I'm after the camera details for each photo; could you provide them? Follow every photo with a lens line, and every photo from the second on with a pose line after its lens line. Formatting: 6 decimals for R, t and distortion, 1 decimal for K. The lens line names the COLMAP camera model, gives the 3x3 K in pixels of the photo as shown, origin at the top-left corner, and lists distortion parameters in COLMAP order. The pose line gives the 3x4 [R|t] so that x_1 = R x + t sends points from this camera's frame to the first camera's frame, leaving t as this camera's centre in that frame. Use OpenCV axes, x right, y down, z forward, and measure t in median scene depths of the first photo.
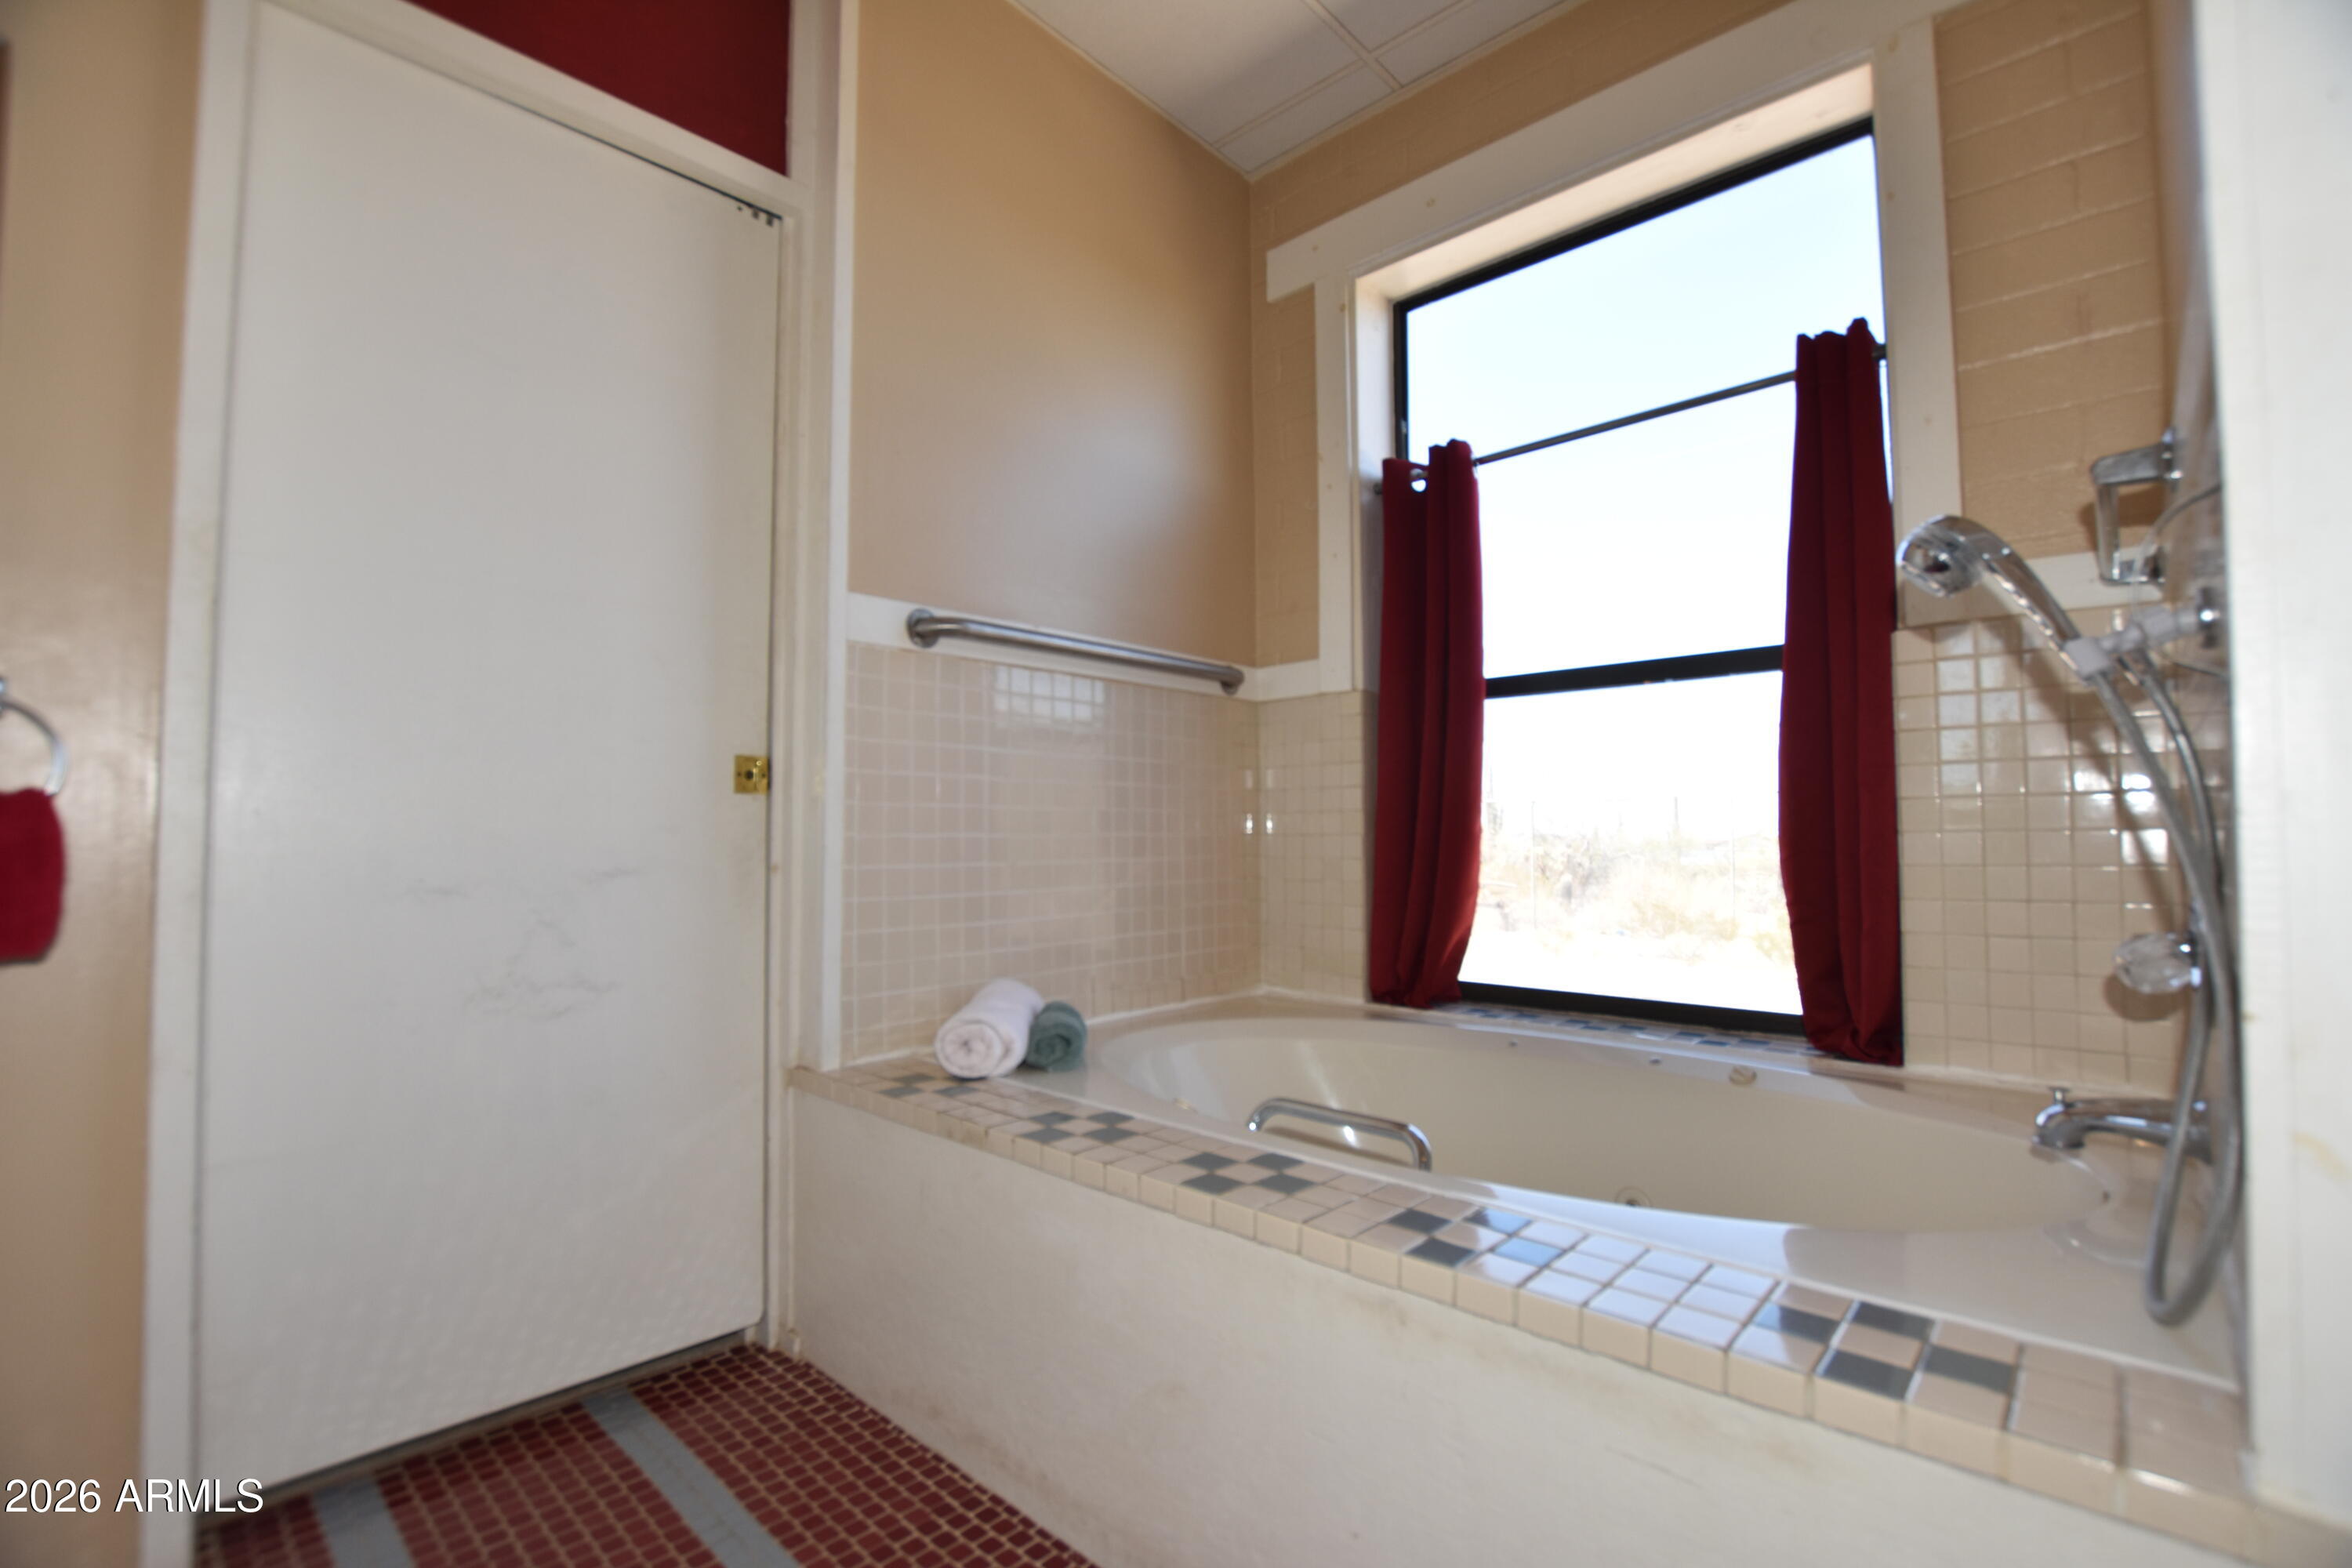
lens RADIAL K [[1034.9, 0, 1173.5], [0, 1034.9, 795.0], [0, 0, 1]] dist [-0.032244, 0.003265]
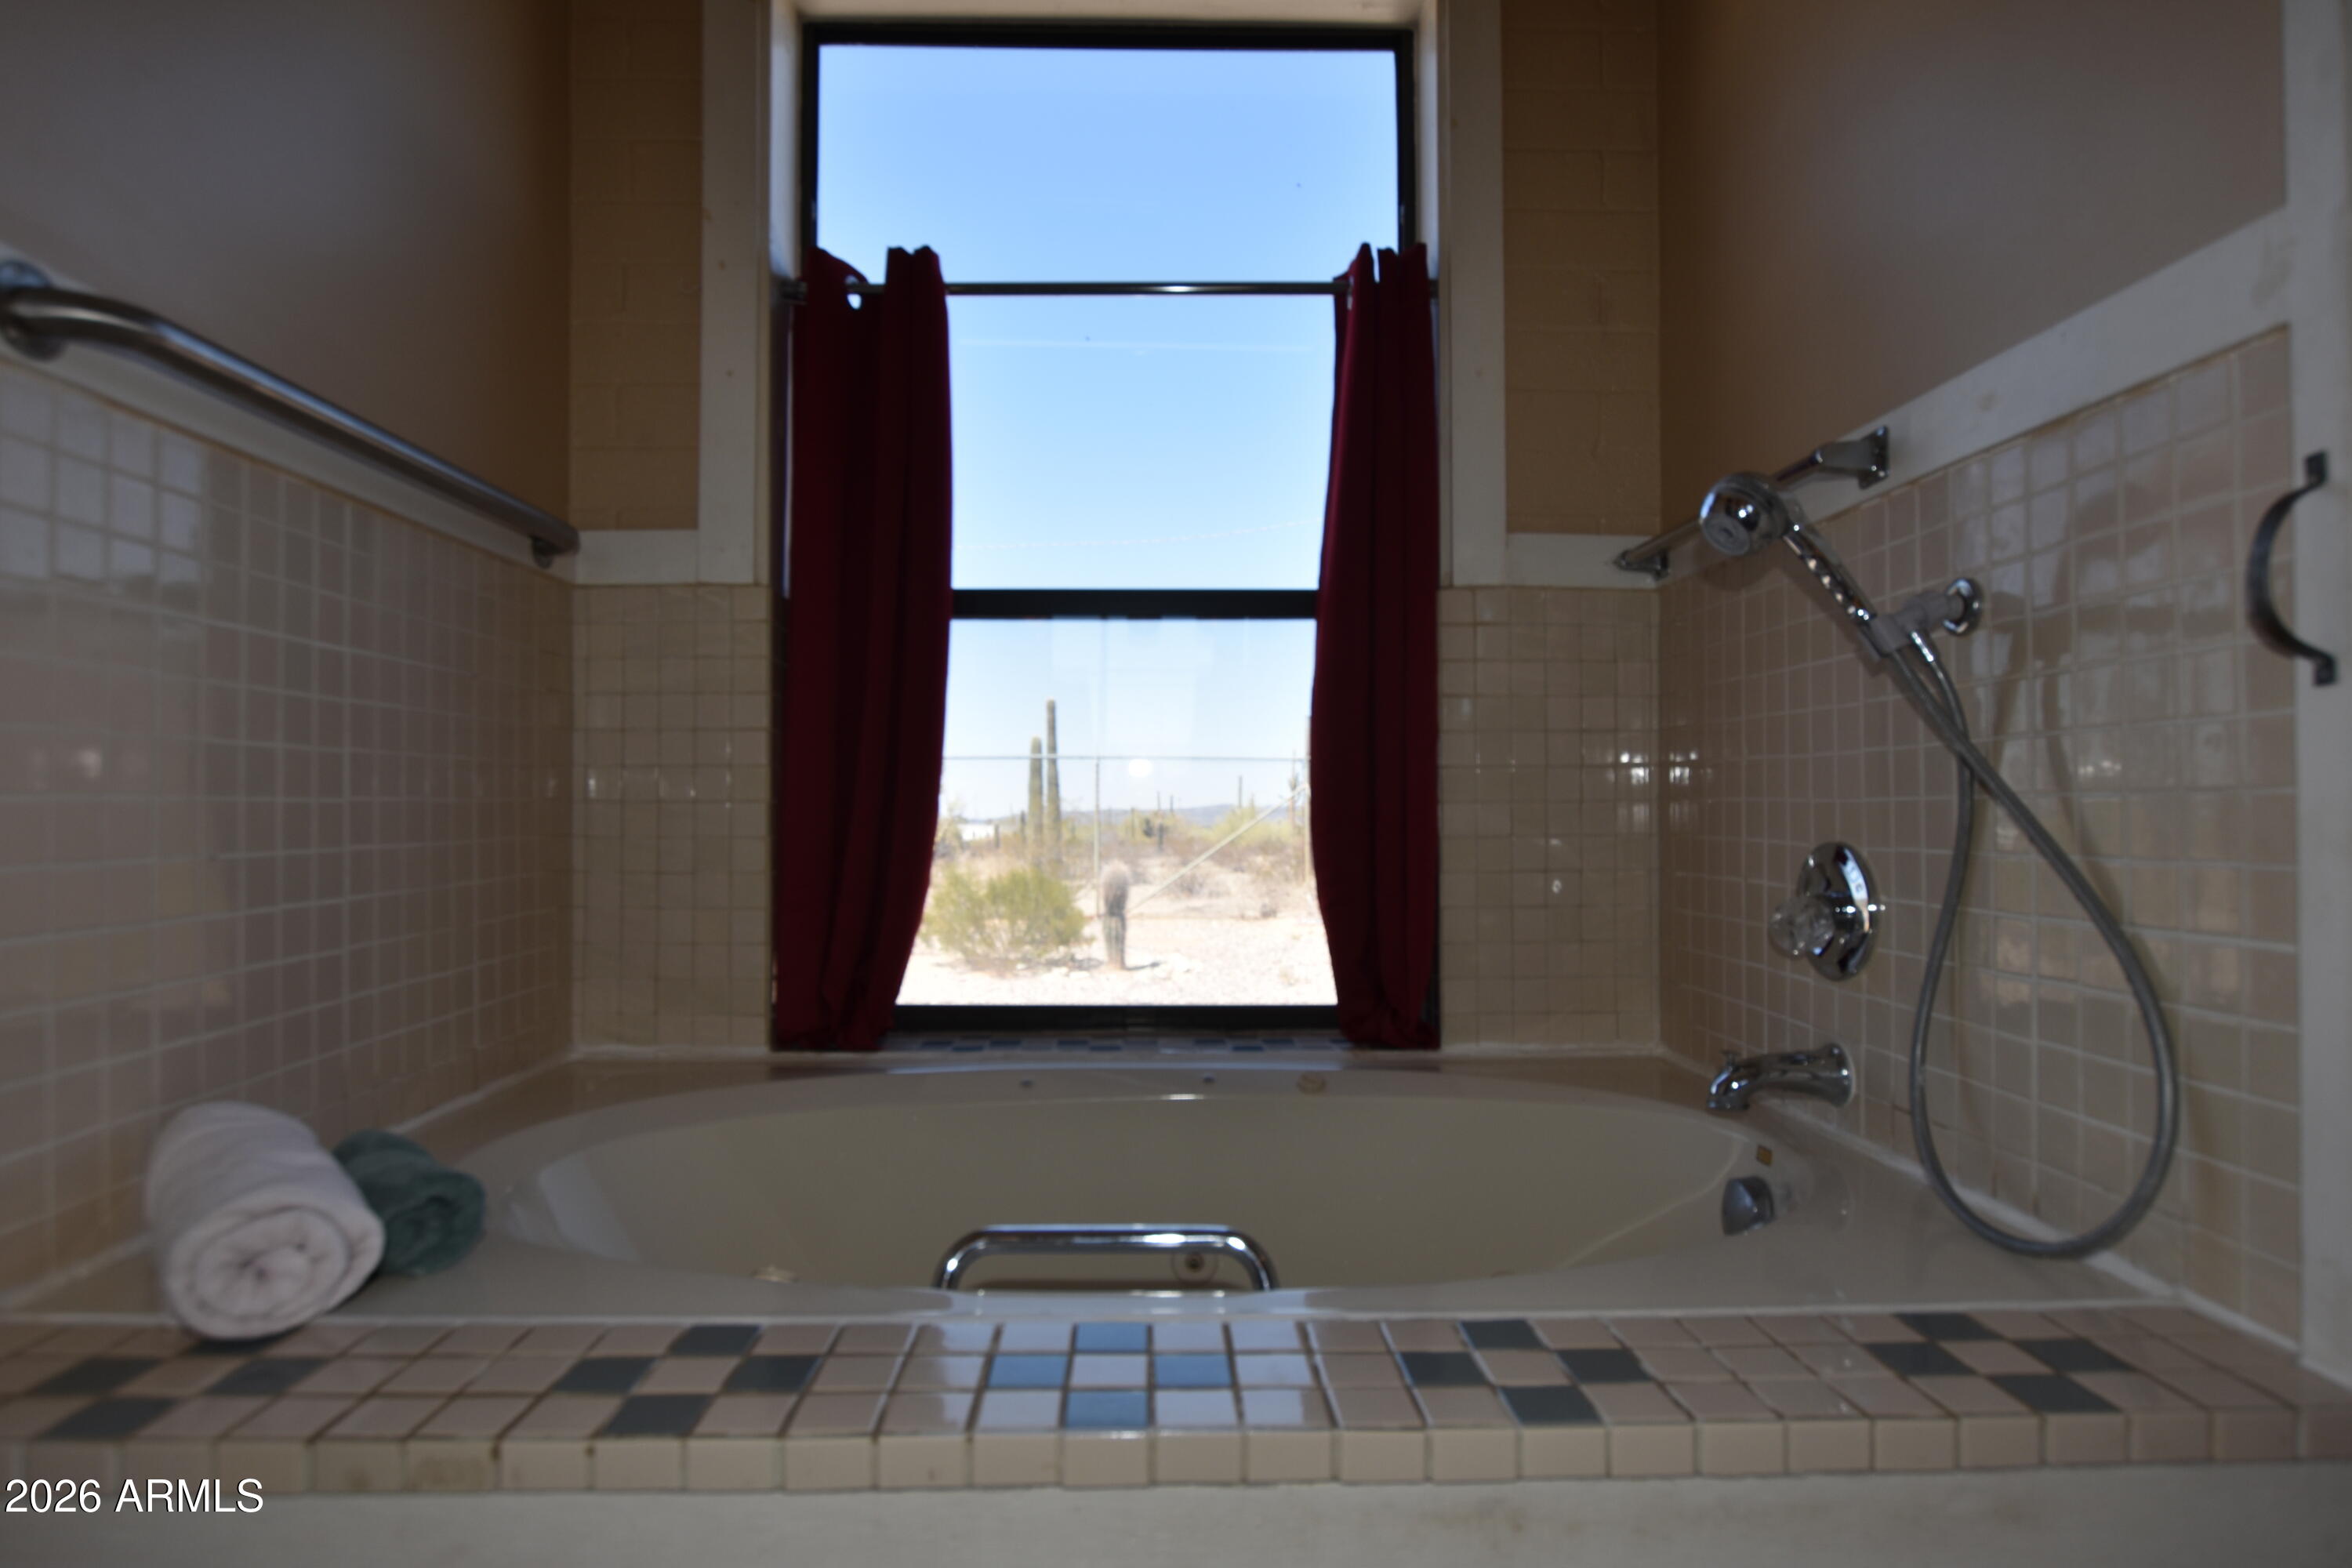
lens RADIAL K [[1271.0, 0, 1164.4], [0, 1271.0, 791.5], [0, 0, 1]] dist [-0.016747, -0.000200]
pose [[0.714210, 0.012459, 0.699821, -0.278083], [-0.029387, 0.999494, 0.012197, 0.018112], [-0.699315, -0.029277, 0.714214, 0.315920]]
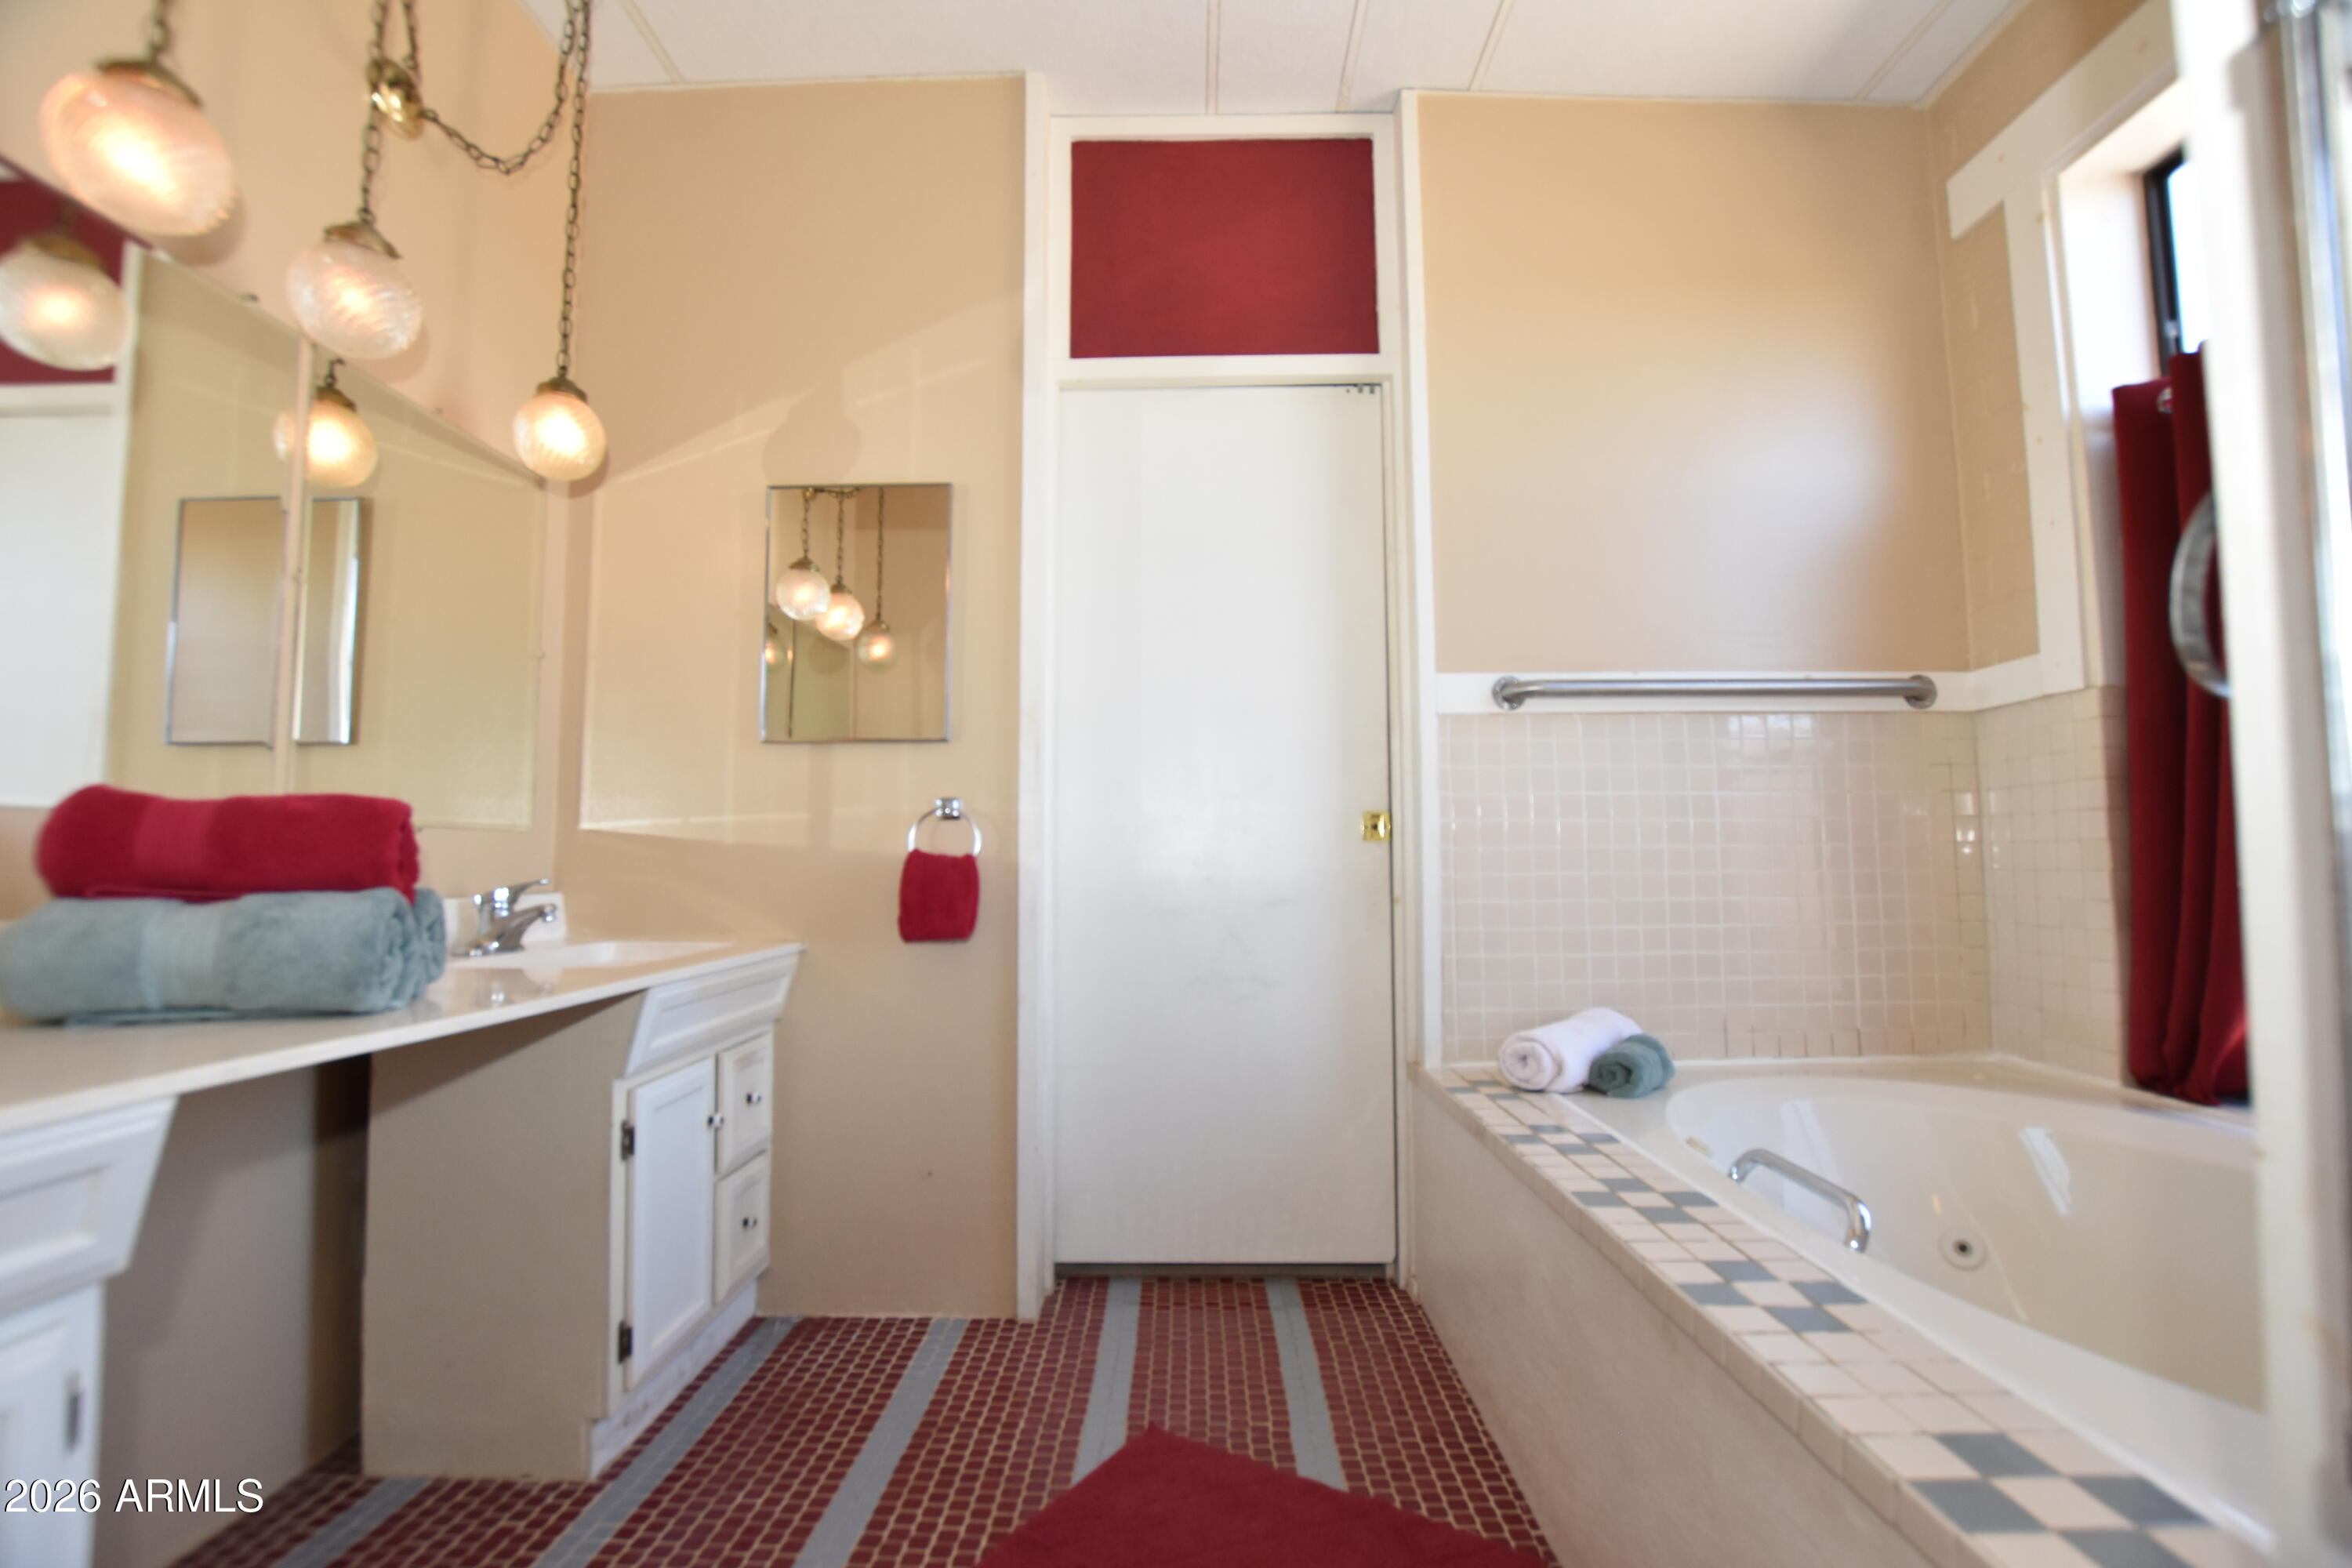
lens RADIAL K [[1034.9, 0, 1185.1], [0, 1034.9, 797.7], [0, 0, 1]] dist [-0.032244, 0.003265]
pose [[0.677940, -0.048921, -0.733488, 0.362591], [0.033417, 0.998803, -0.035731, -0.016926], [0.734358, -0.000287, 0.678763, -0.042500]]
